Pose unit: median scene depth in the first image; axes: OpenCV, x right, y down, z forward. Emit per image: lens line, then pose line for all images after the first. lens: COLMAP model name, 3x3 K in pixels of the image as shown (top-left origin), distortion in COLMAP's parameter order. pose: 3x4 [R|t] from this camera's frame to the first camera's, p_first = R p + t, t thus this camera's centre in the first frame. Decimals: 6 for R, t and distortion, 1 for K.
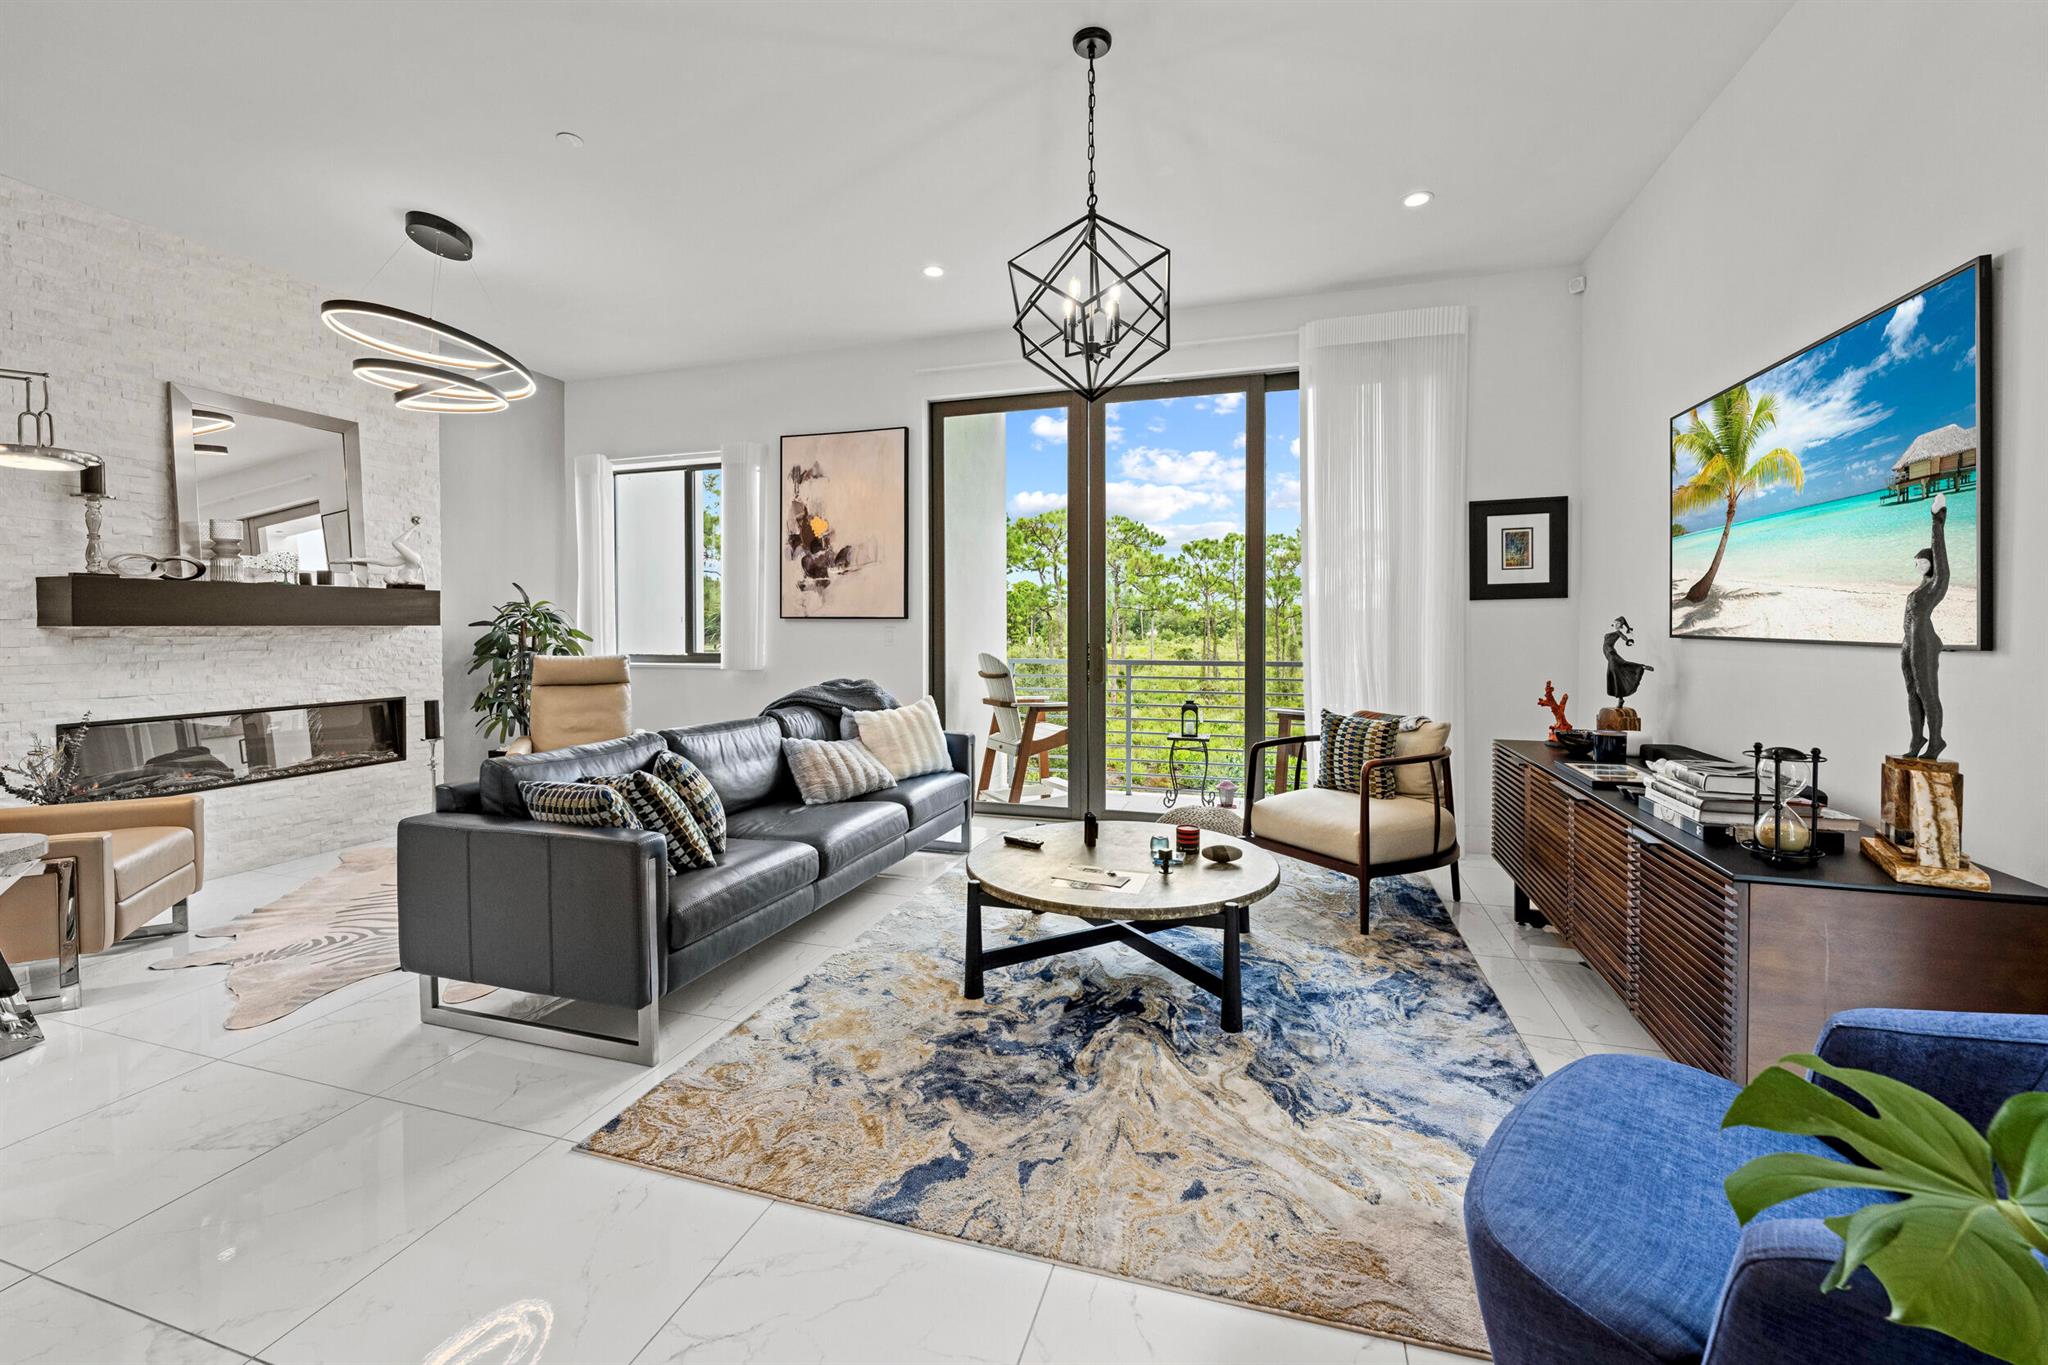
lens RADIAL K [[826.3, 0, 1026.6], [0, 826.3, 637.7], [0, 0, 1]] dist [-0.000410, 0.000263]
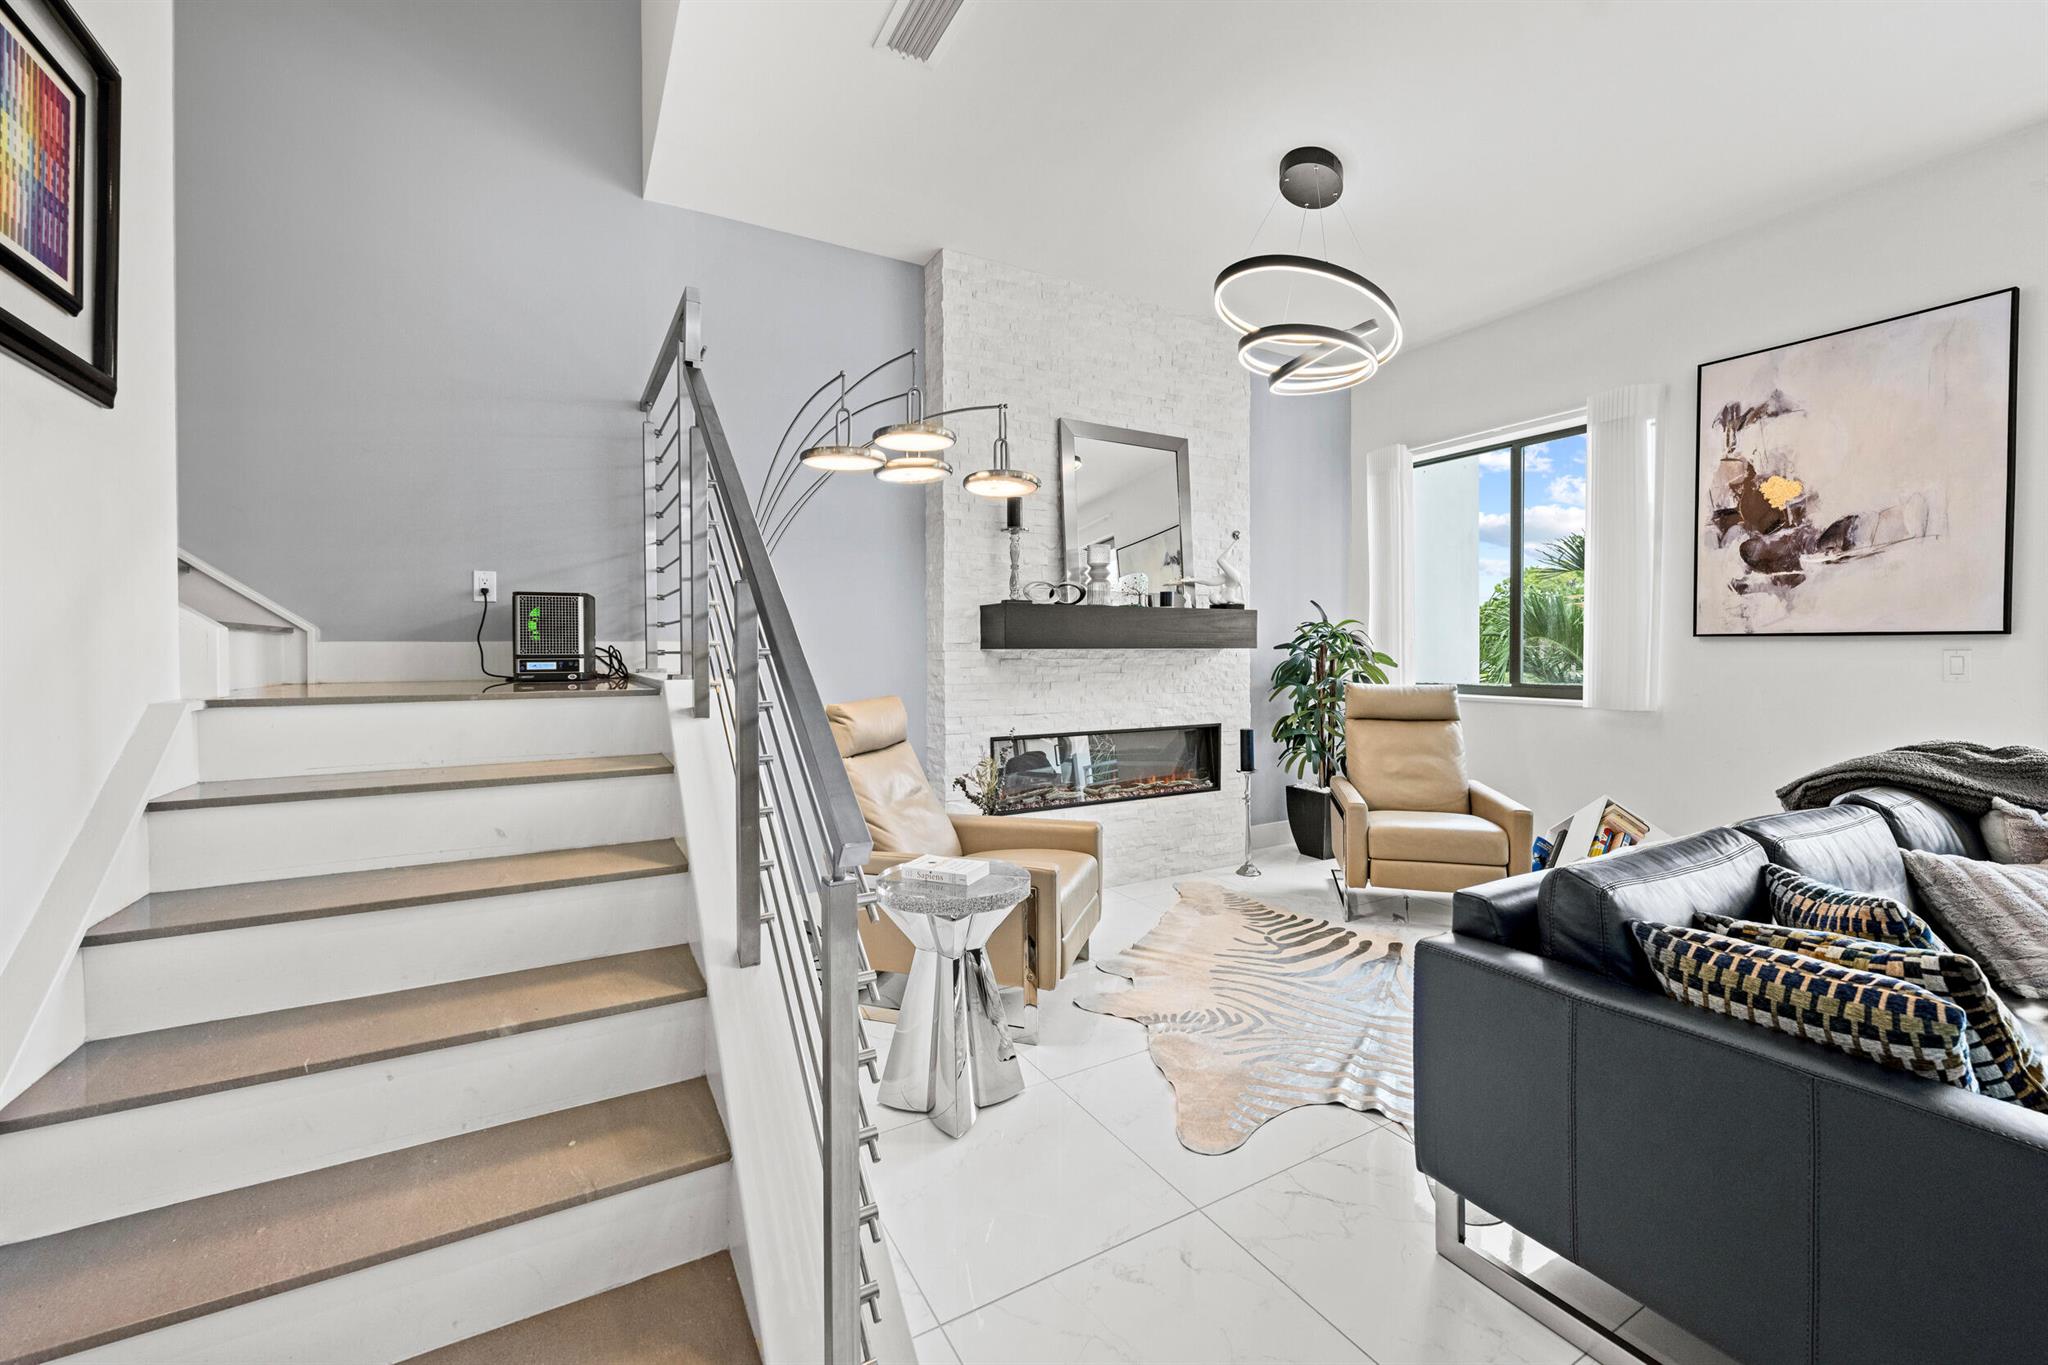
lens RADIAL K [[818.2, 0, 1019.1], [0, 818.2, 660.9], [0, 0, 1]] dist [-0.000123, -0.000007]
pose [[0.730426, 0.007323, -0.682953, -0.314071], [-0.008166, 0.999965, 0.001988, -0.000263], [0.682943, 0.004125, 0.730460, 0.175284]]
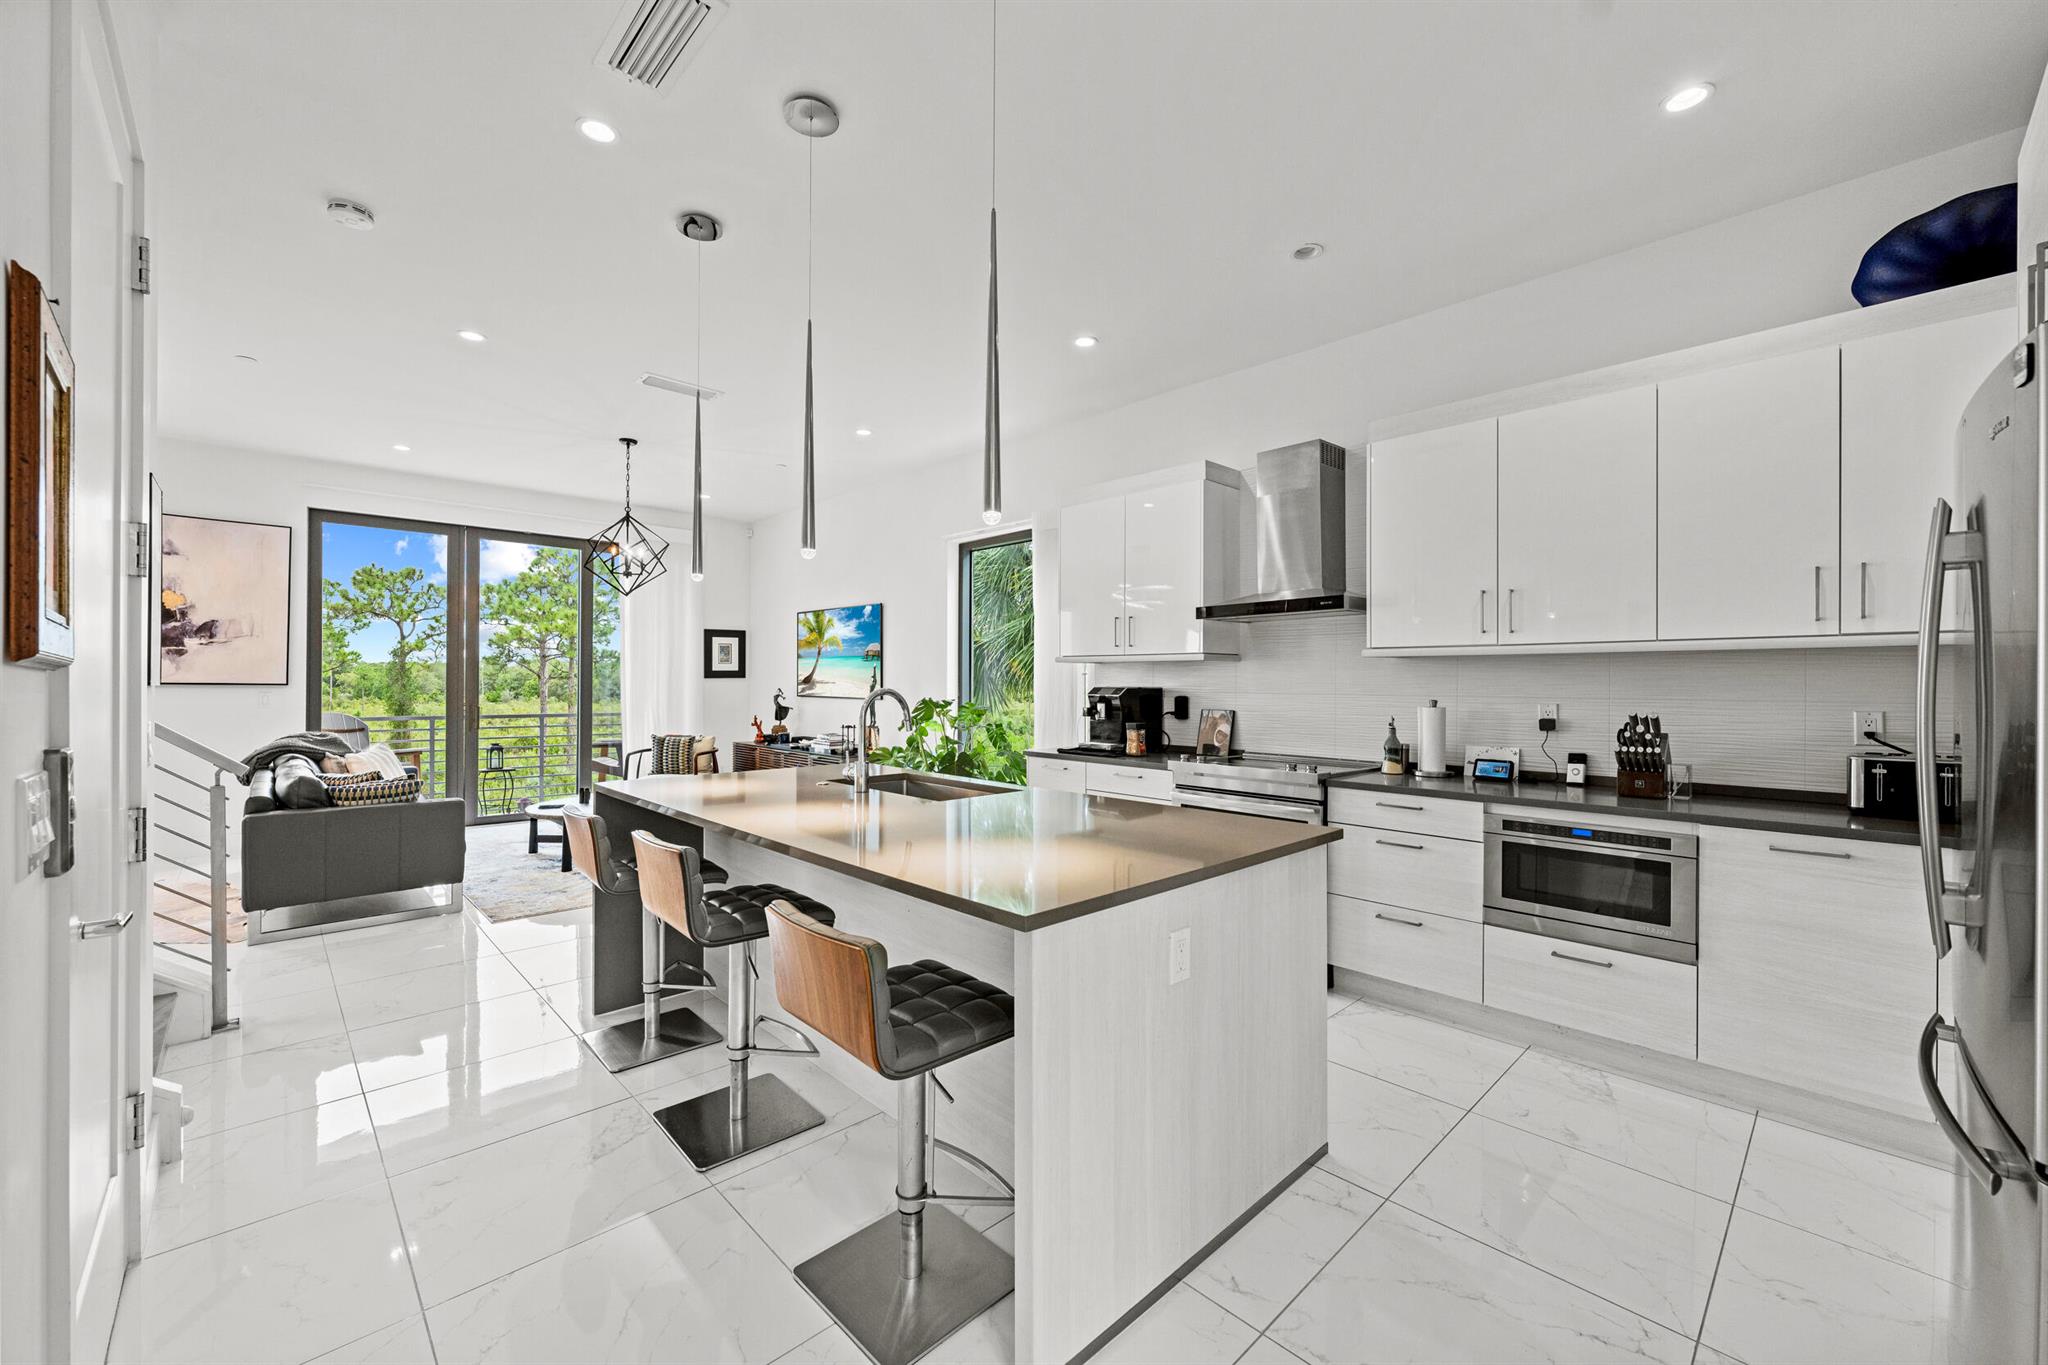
lens RADIAL K [[806.4, 0, 1021.1], [0, 806.4, 684.4], [0, 0, 1]] dist [0.000168, -0.000228]
pose [[0.486181, 0.004808, 0.873845, -0.803097], [0.006052, 0.999942, -0.008869, -0.008444], [-0.873837, 0.009600, 0.486124, -0.623447]]
